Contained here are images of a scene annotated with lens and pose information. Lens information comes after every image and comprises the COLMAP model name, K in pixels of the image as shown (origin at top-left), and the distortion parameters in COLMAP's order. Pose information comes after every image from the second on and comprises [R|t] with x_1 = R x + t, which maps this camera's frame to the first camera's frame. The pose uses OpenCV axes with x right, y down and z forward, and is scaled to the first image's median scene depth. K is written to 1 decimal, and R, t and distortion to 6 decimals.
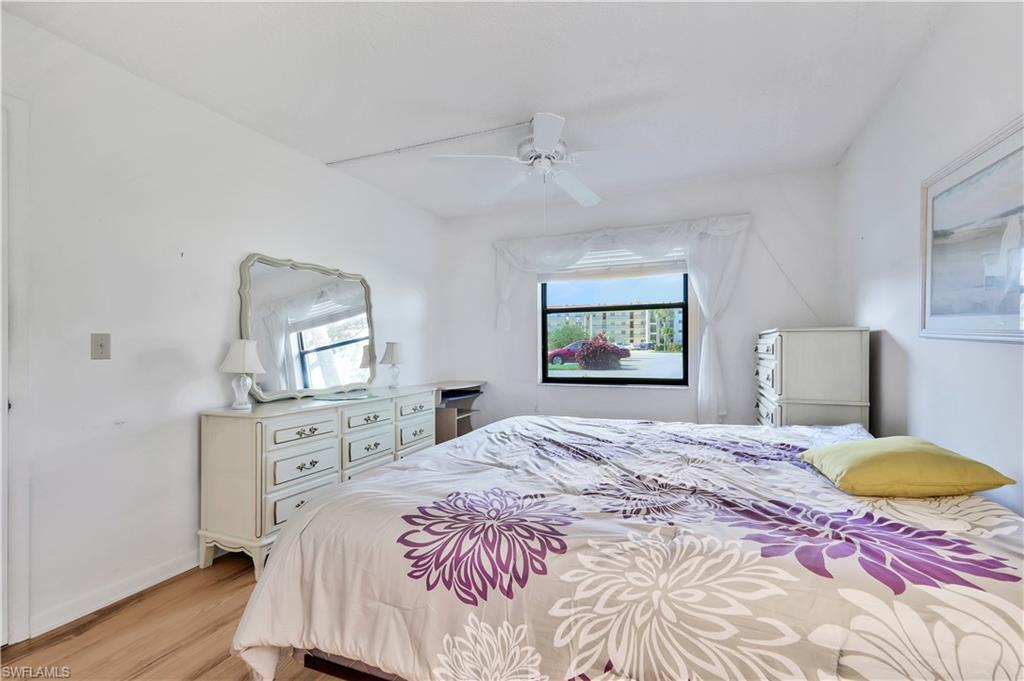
lens RADIAL K [[444.3, 0, 509.9], [0, 444.3, 338.6], [0, 0, 1]] dist [0.001567, 0.000323]
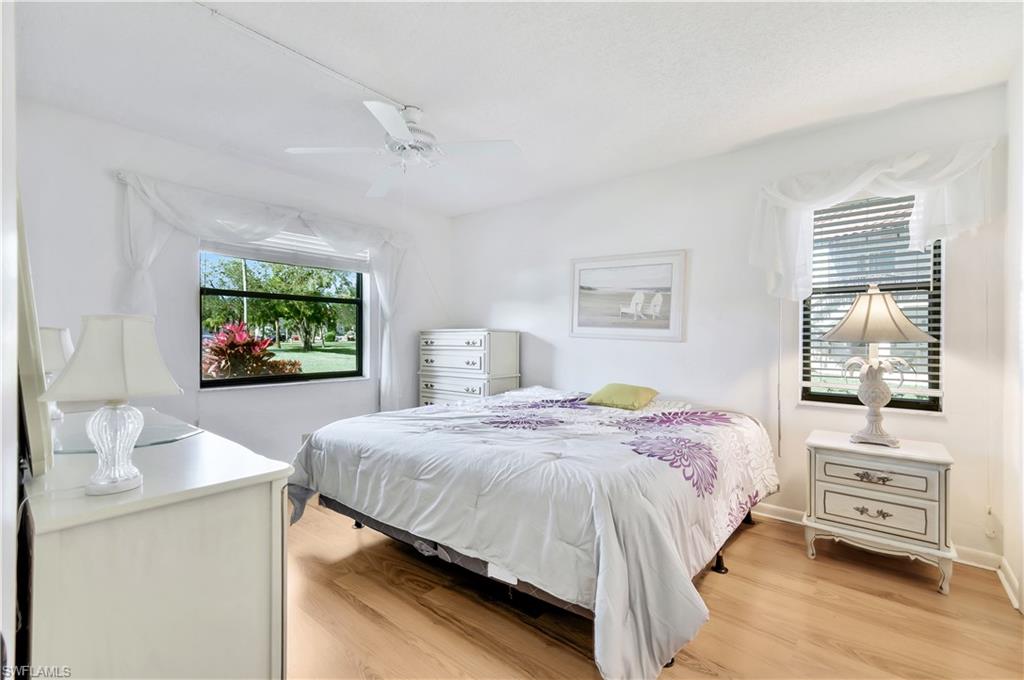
lens RADIAL K [[444.3, 0, 509.9], [0, 444.3, 338.1], [0, 0, 1]] dist [0.001567, 0.000323]
pose [[0.294438, -0.001179, 0.955670, -0.796048], [-0.019658, 0.999780, 0.007290, -0.004339], [-0.955468, -0.020933, 0.294350, 0.494854]]
